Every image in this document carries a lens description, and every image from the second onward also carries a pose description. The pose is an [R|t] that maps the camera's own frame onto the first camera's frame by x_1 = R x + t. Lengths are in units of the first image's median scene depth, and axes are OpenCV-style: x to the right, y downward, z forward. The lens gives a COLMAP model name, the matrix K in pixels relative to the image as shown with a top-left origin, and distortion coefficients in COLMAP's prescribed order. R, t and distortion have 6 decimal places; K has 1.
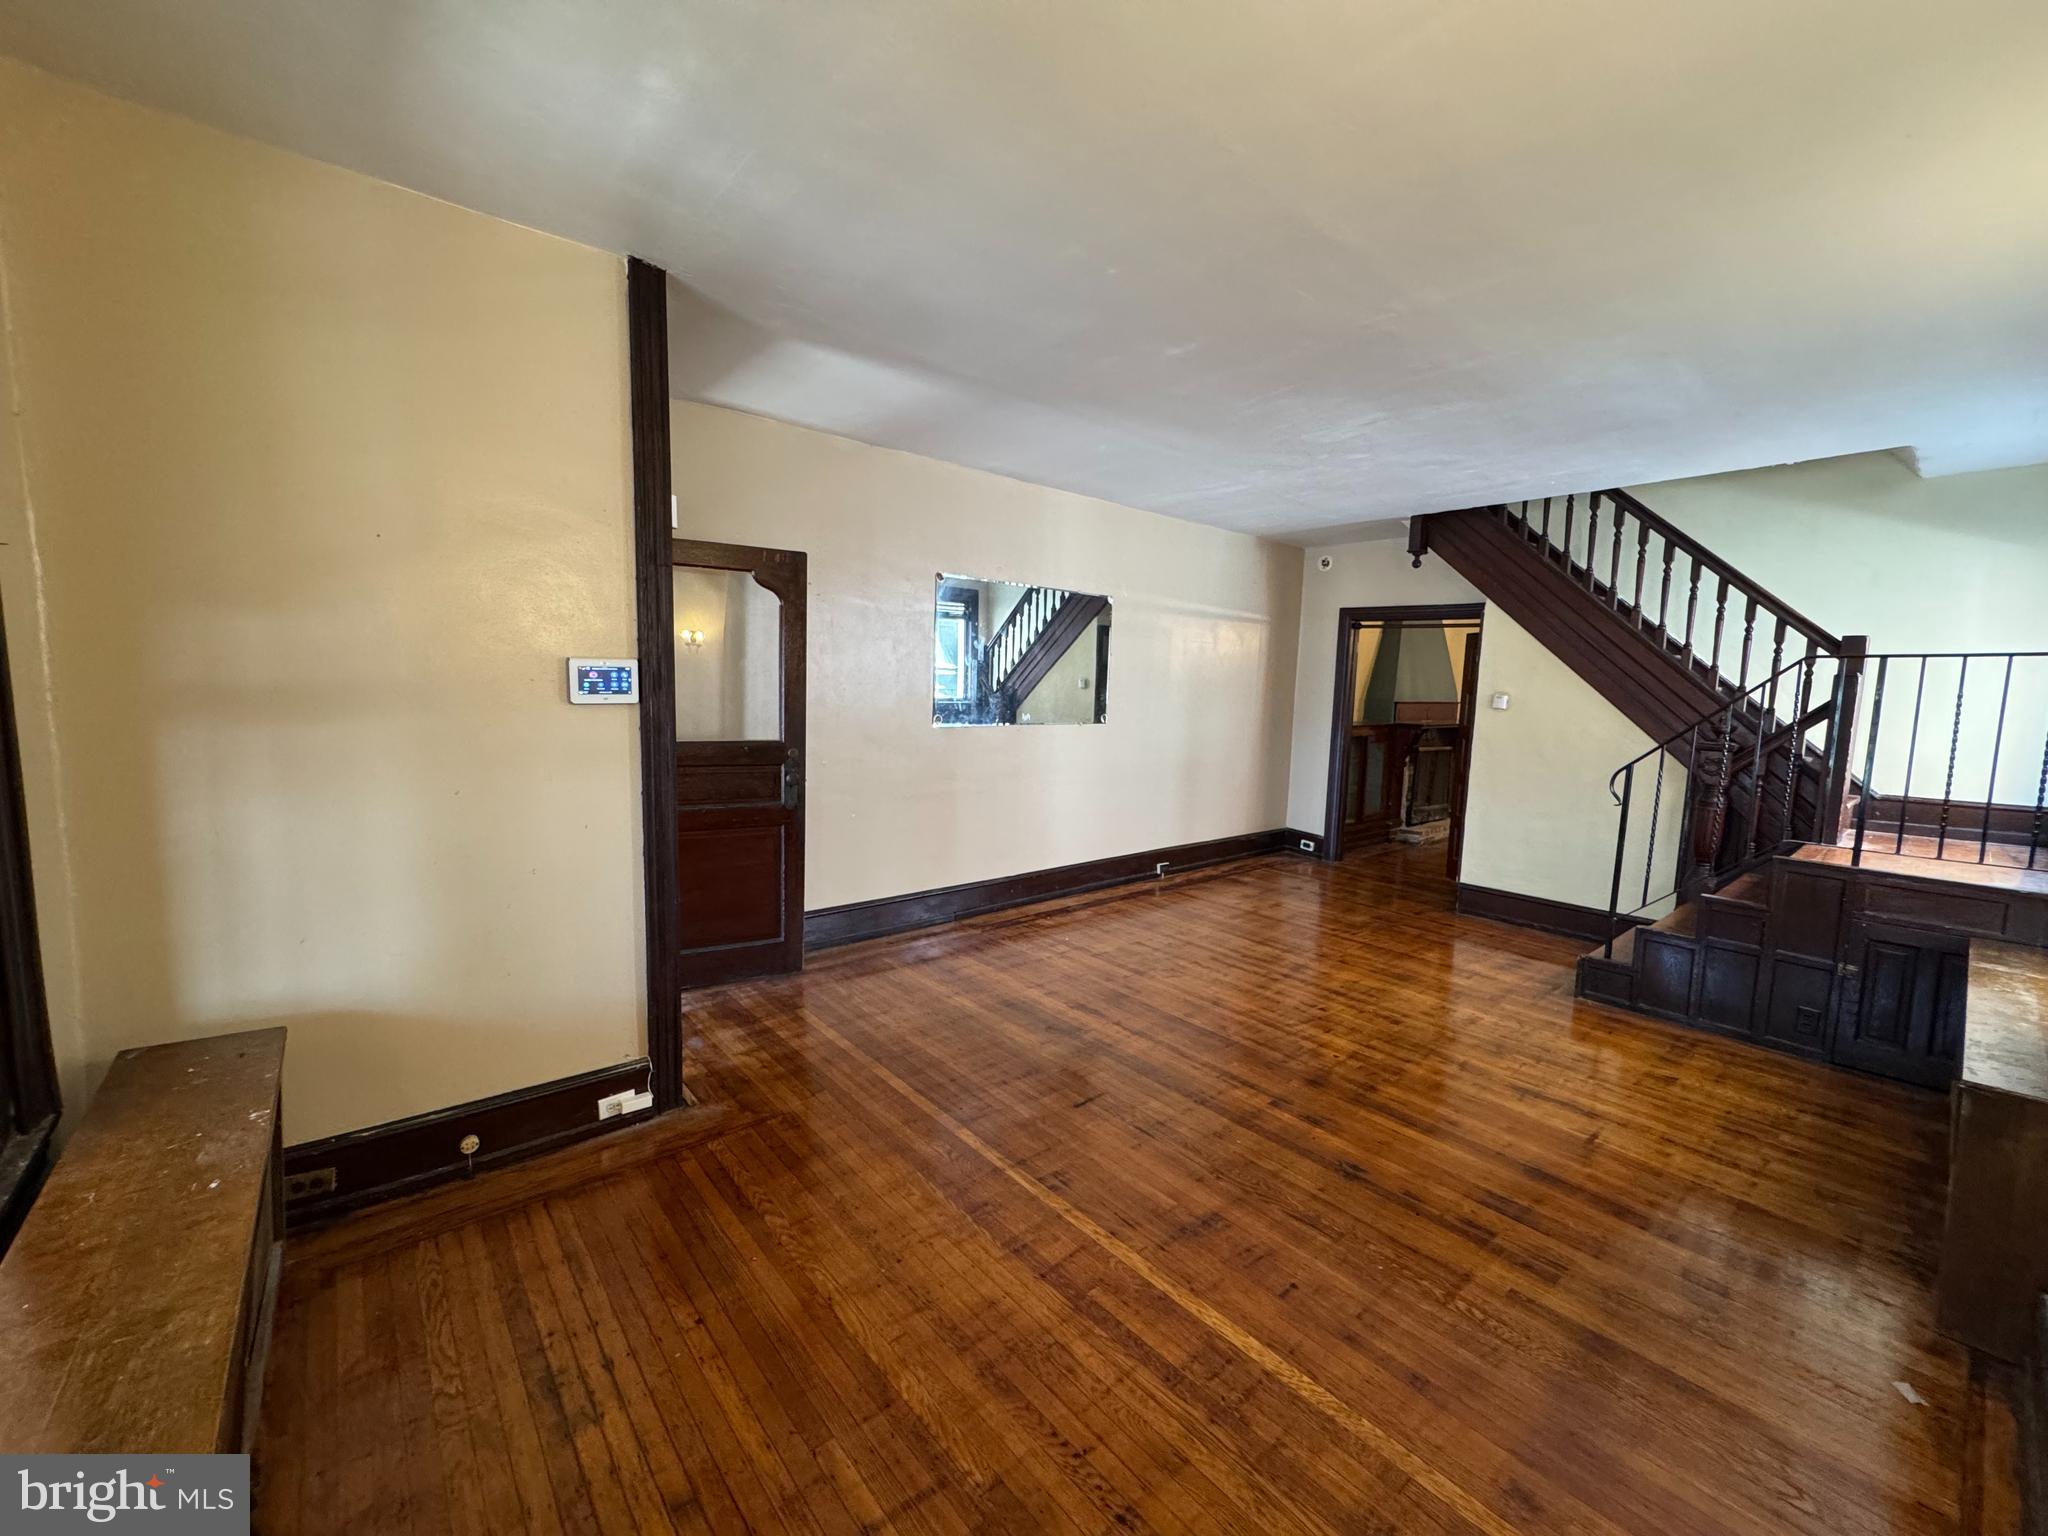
lens RADIAL K [[820.1, 0, 1020.4], [0, 820.1, 768.4], [0, 0, 1]] dist [-0.002677, 0.000018]
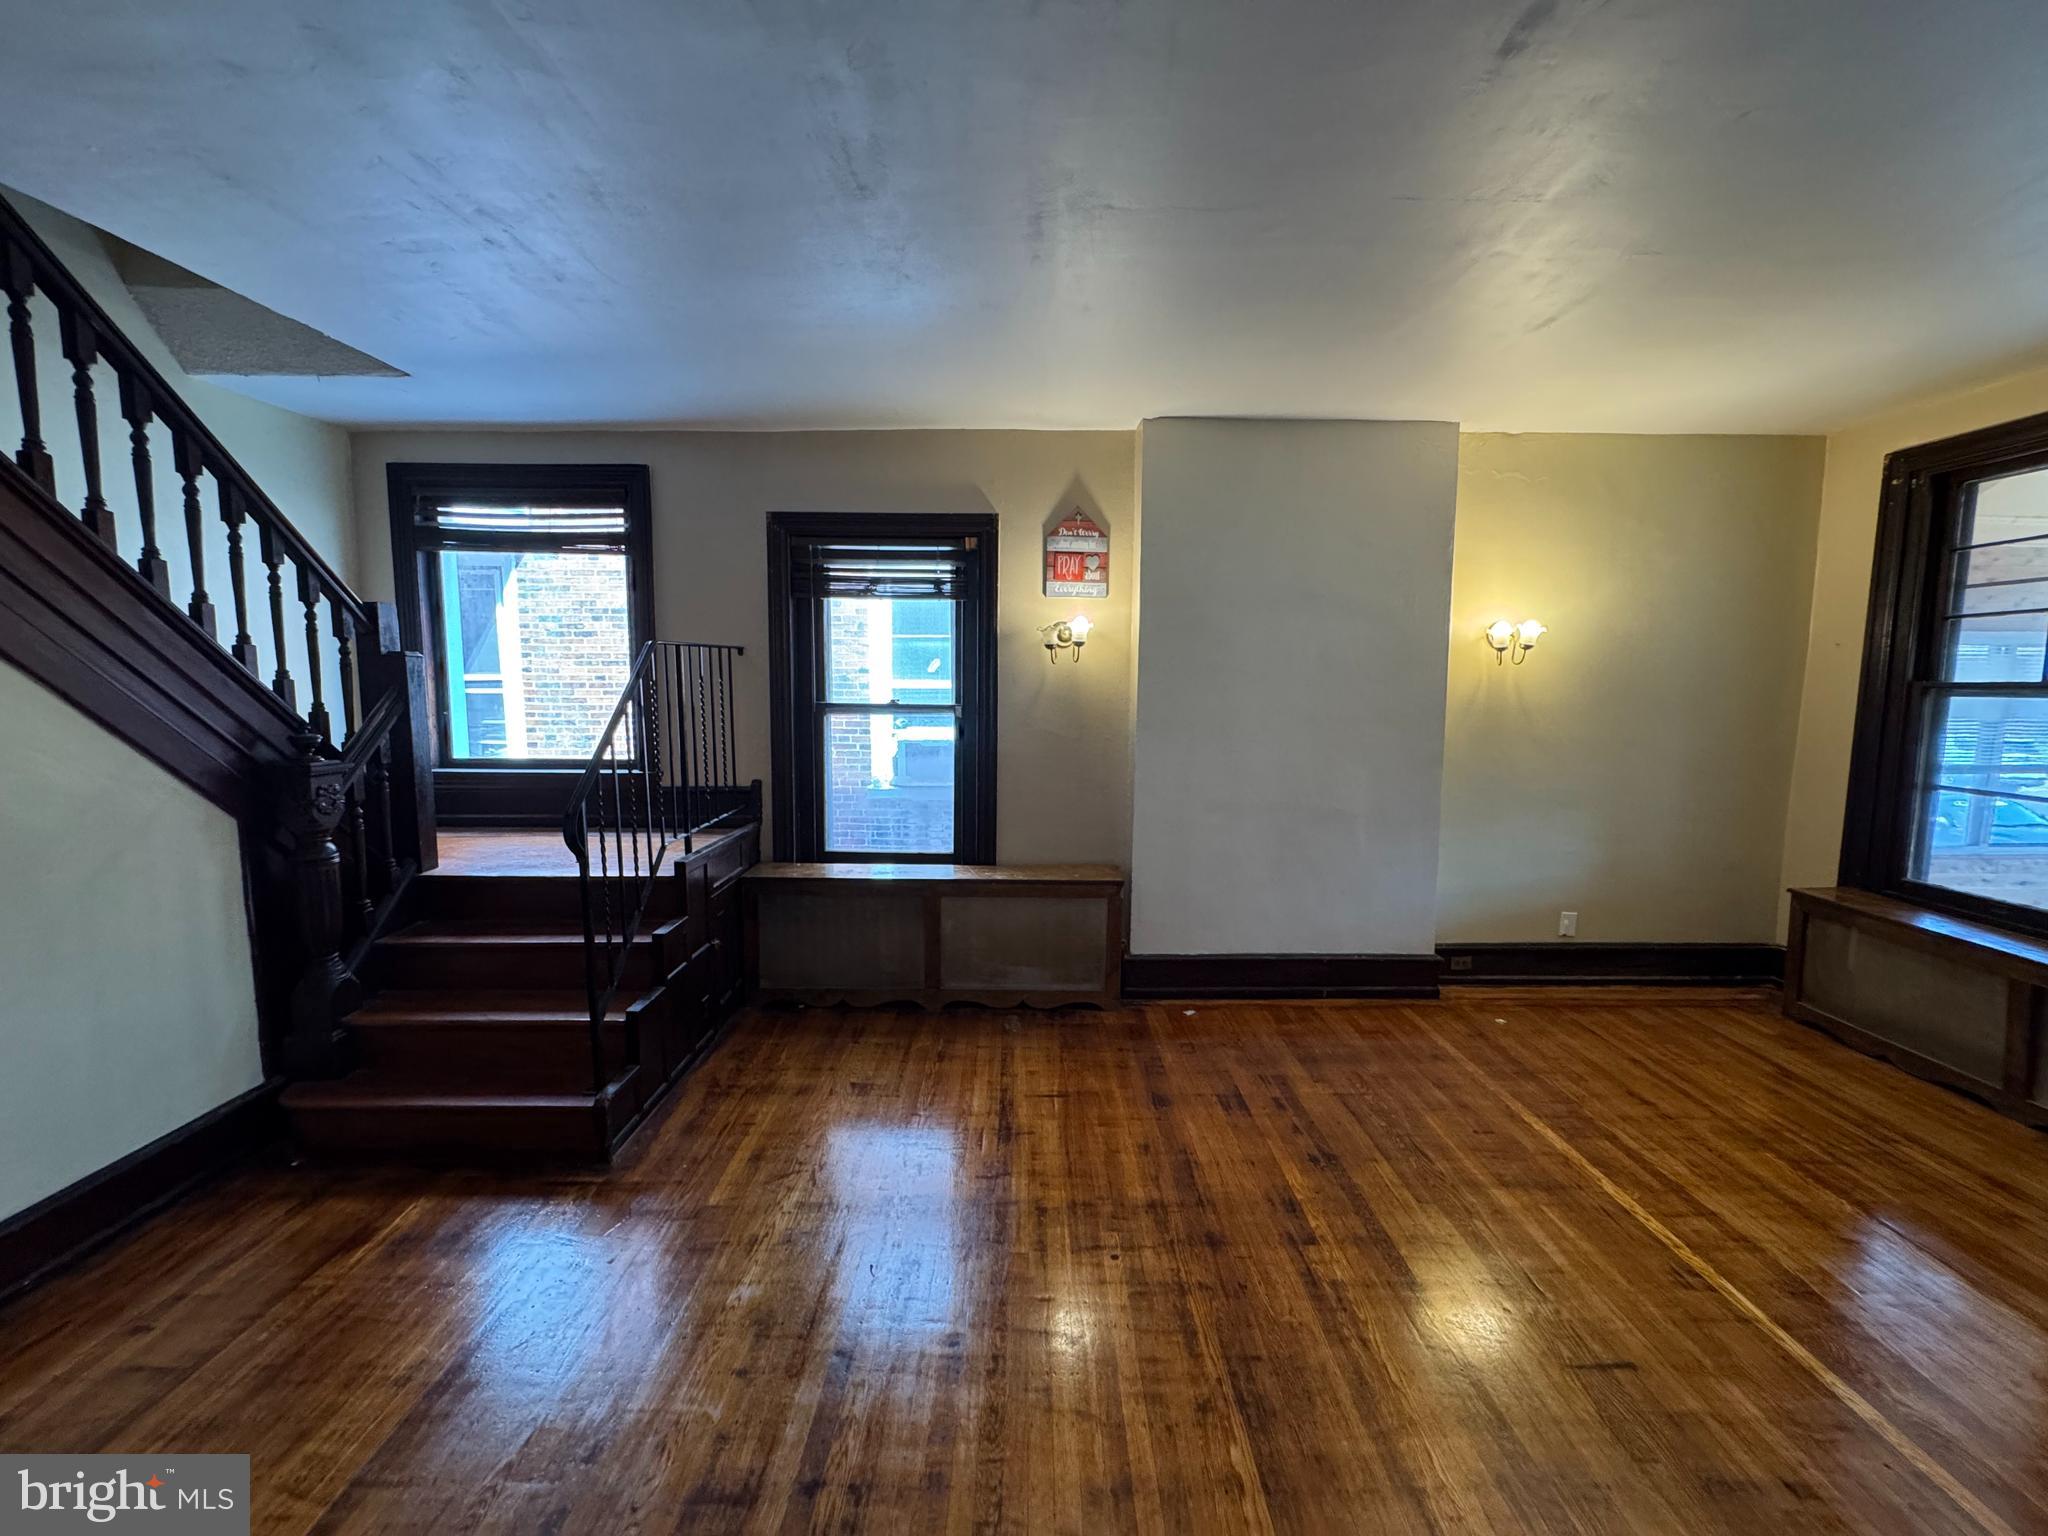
lens RADIAL K [[820.1, 0, 1020.4], [0, 820.1, 768.4], [0, 0, 1]] dist [-0.002677, 0.000018]
pose [[-0.762374, -0.103511, 0.638805, 0.082147], [0.044444, 0.976419, 0.211258, -0.229512], [-0.645609, 0.189448, -0.739797, 1.907350]]
